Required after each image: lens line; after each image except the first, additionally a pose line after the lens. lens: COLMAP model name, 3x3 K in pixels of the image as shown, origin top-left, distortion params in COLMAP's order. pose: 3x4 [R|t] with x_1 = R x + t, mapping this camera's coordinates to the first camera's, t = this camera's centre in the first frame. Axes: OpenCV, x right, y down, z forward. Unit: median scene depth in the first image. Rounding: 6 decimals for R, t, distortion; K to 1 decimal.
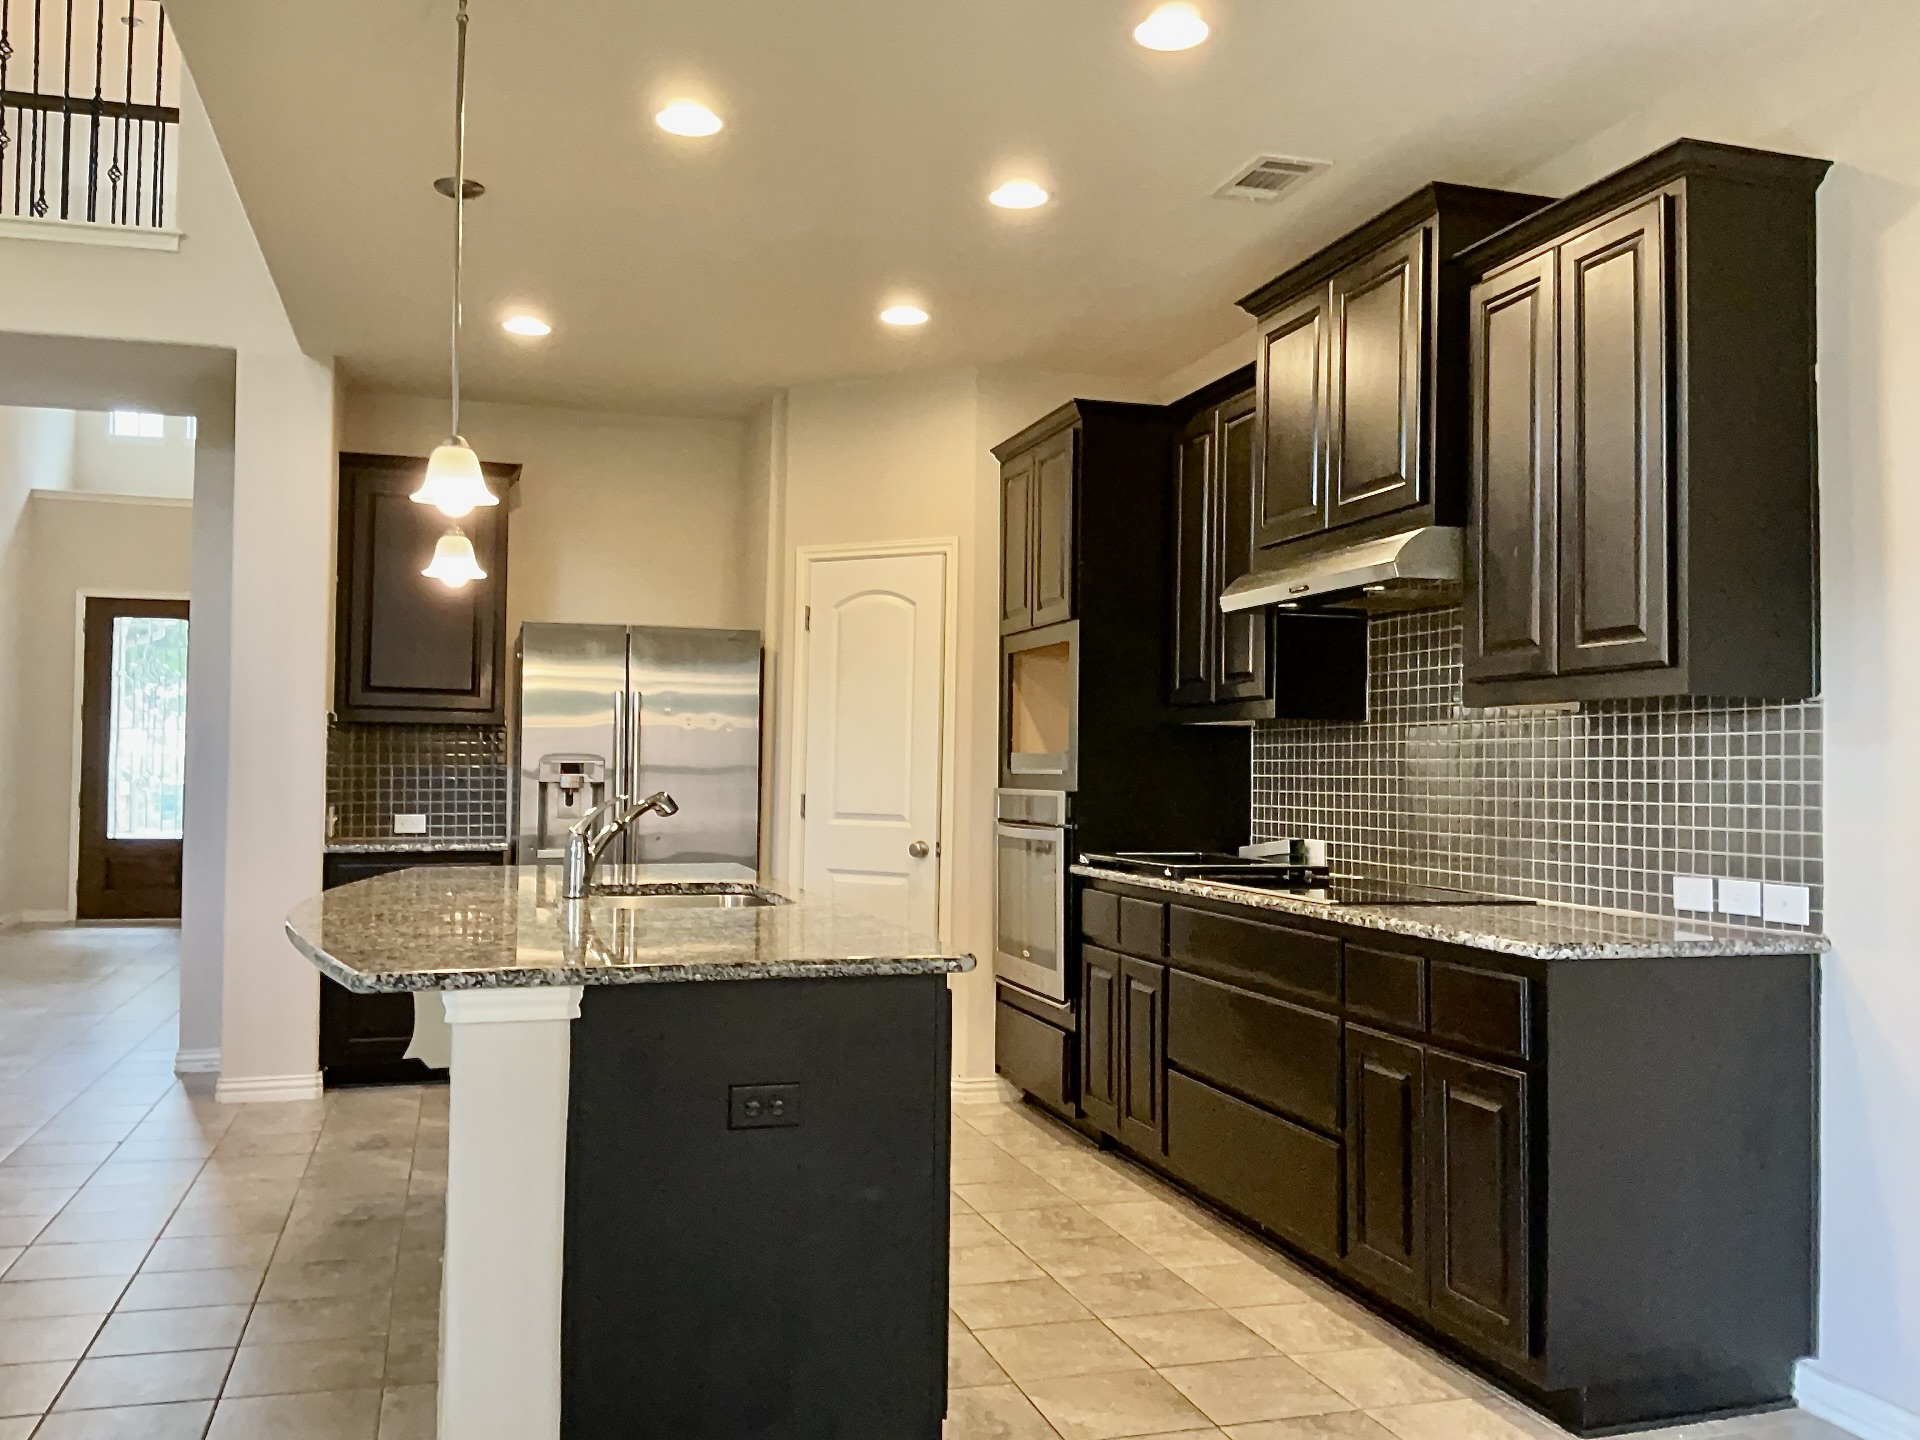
lens RADIAL K [[1630.1, 0, 955.7], [0, 1630.1, 714.1], [0, 0, 1]] dist [0.077699, -0.134905]
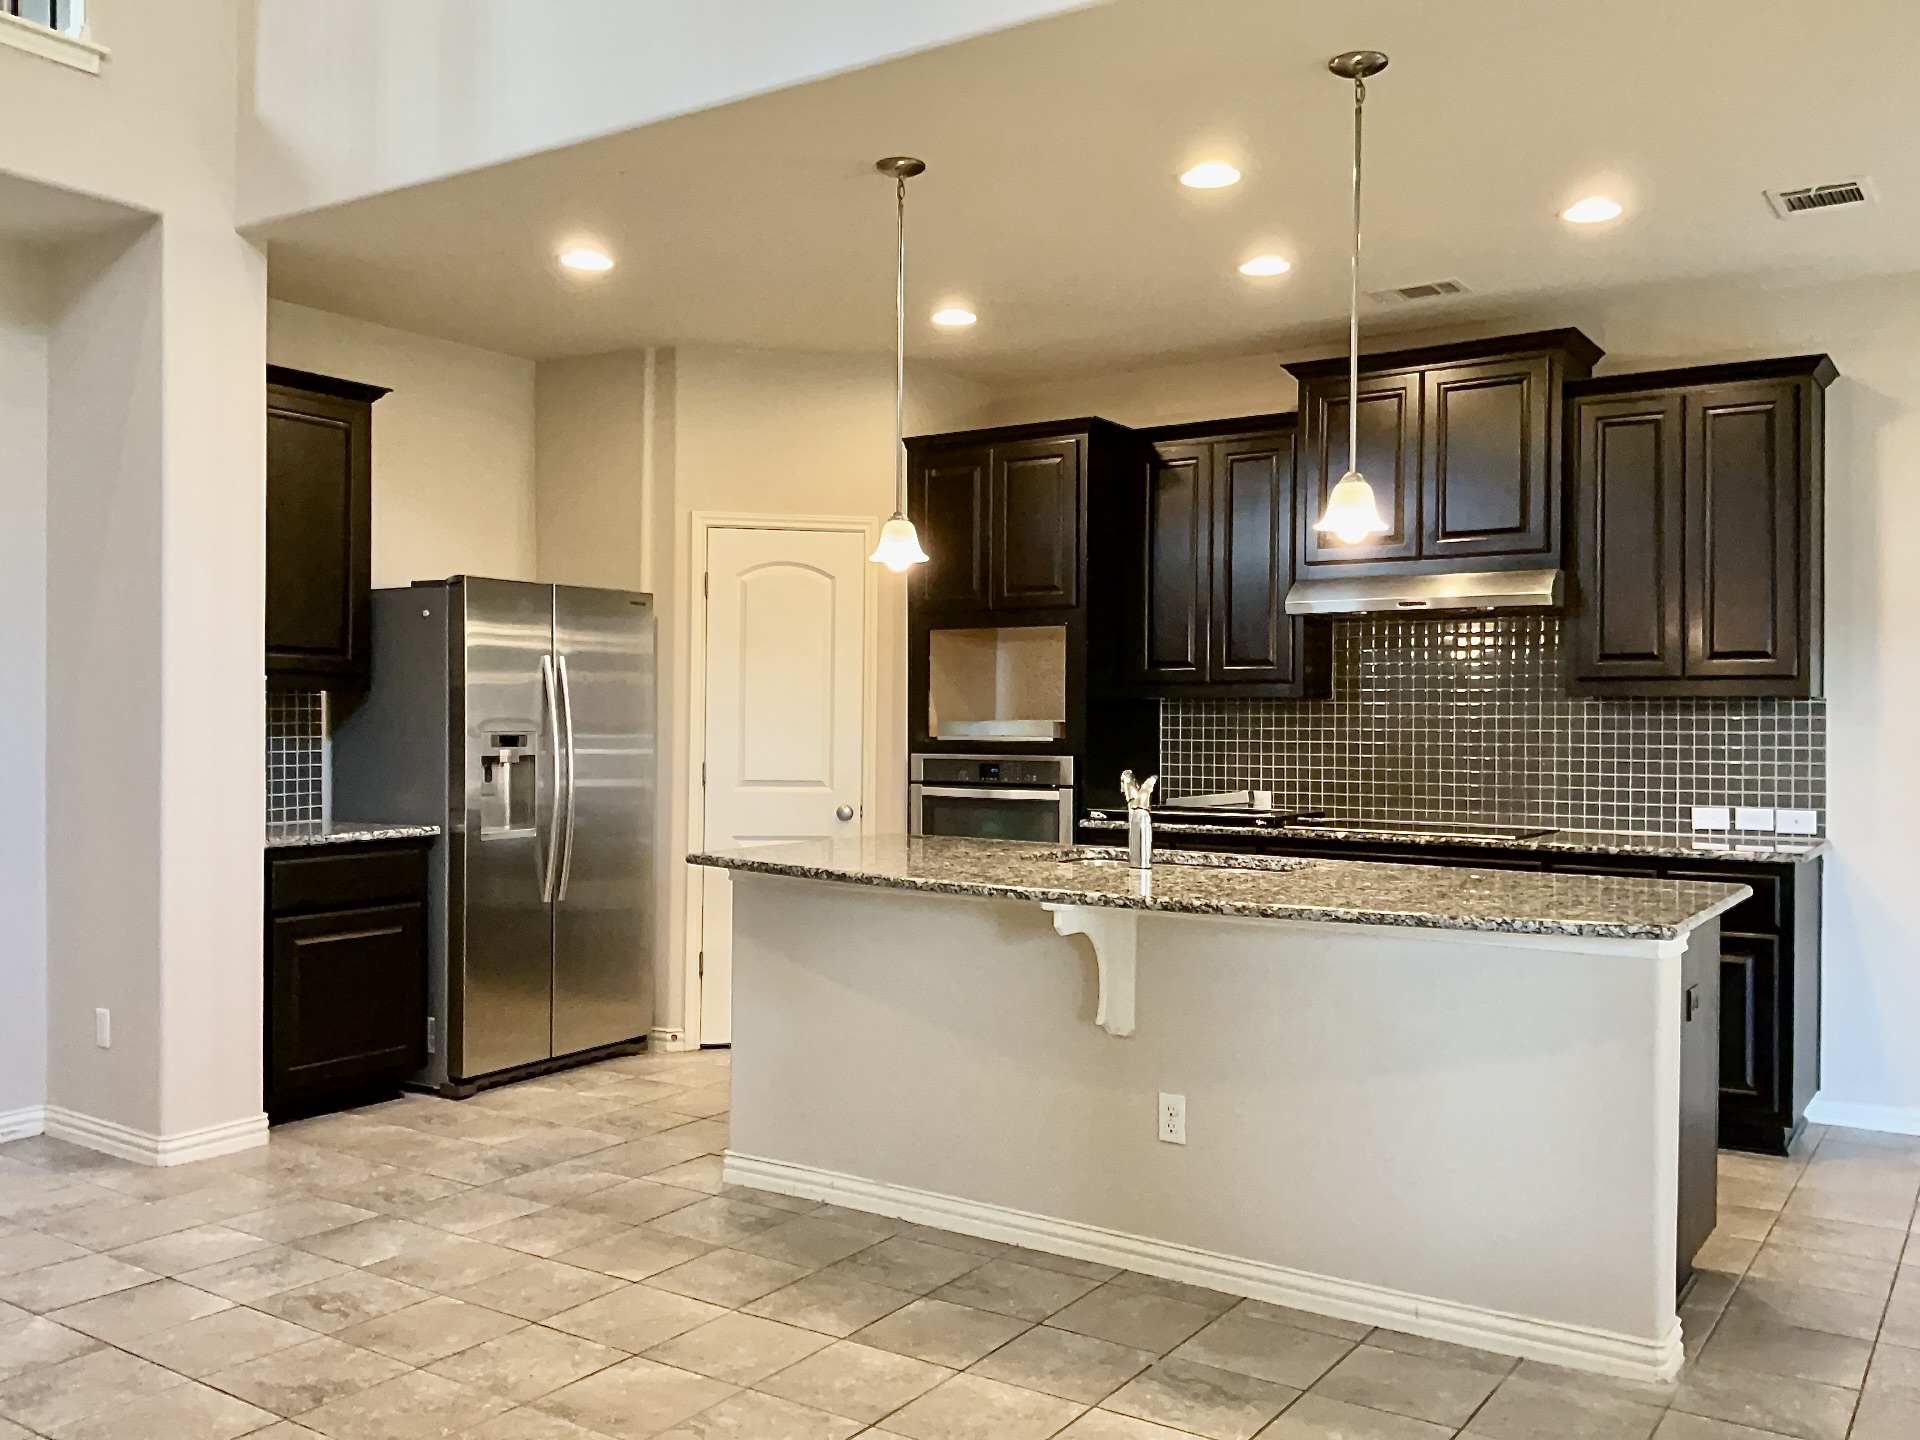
lens RADIAL K [[1630.1, 0, 945.4], [0, 1630.1, 710.4], [0, 0, 1]] dist [0.077699, -0.134905]
pose [[0.771452, -0.003694, 0.636276, -0.895592], [-0.018679, 0.999421, 0.028450, -0.019960], [-0.636013, -0.033833, 0.770937, 0.205694]]
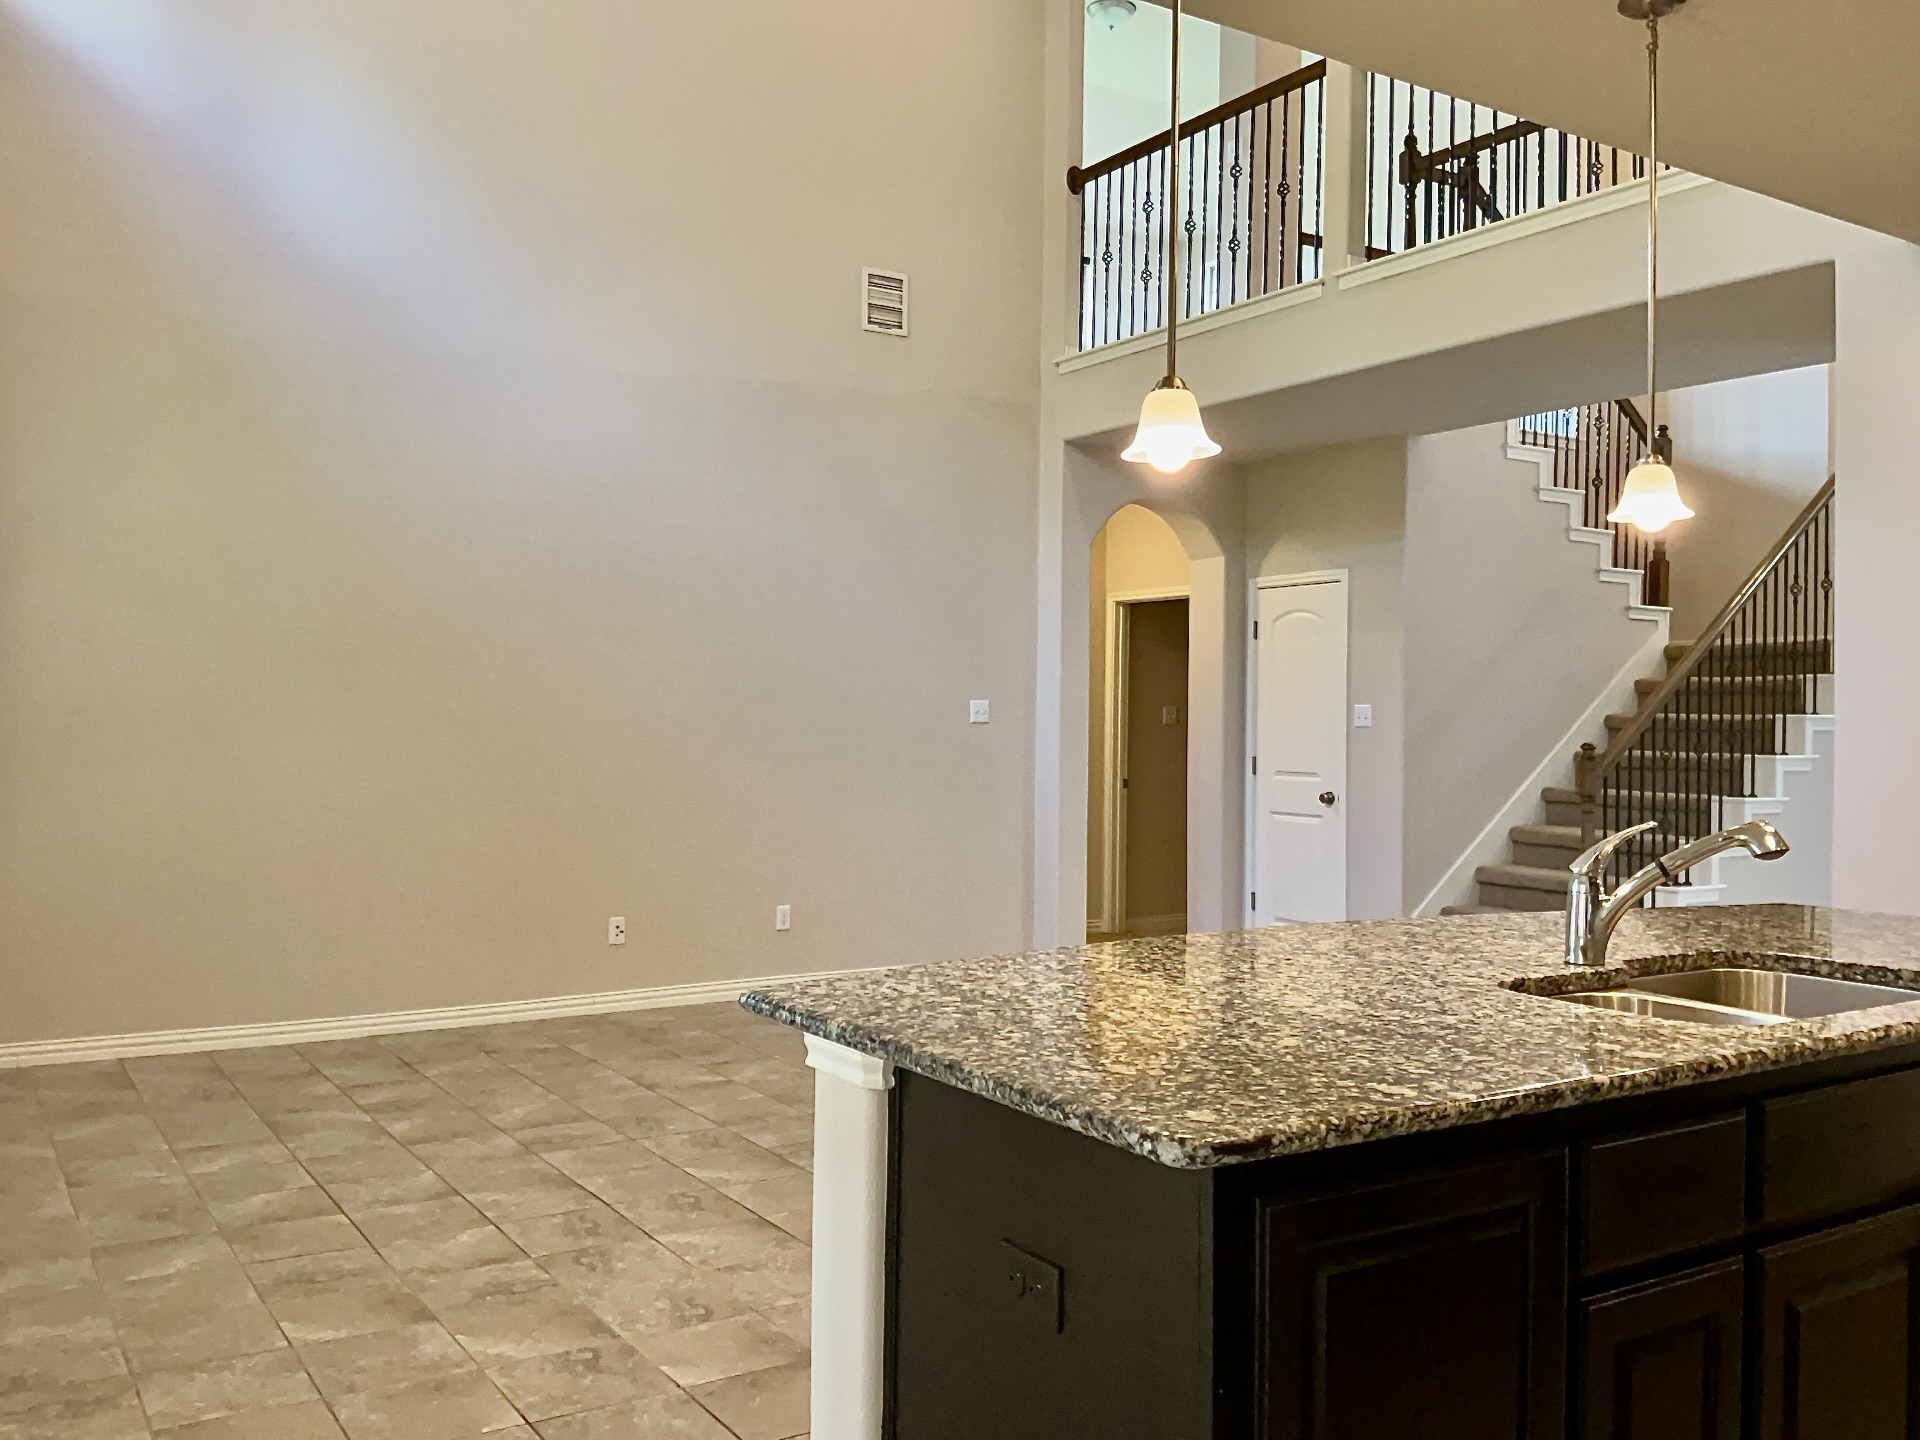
lens RADIAL K [[1630.1, 0, 970.1], [0, 1630.1, 707.3], [0, 0, 1]] dist [0.077699, -0.134905]
pose [[0.284876, -0.010444, -0.958507, 0.338258], [0.020347, 0.999781, -0.004847, -0.001752], [0.958348, -0.018122, 0.285026, 0.478104]]
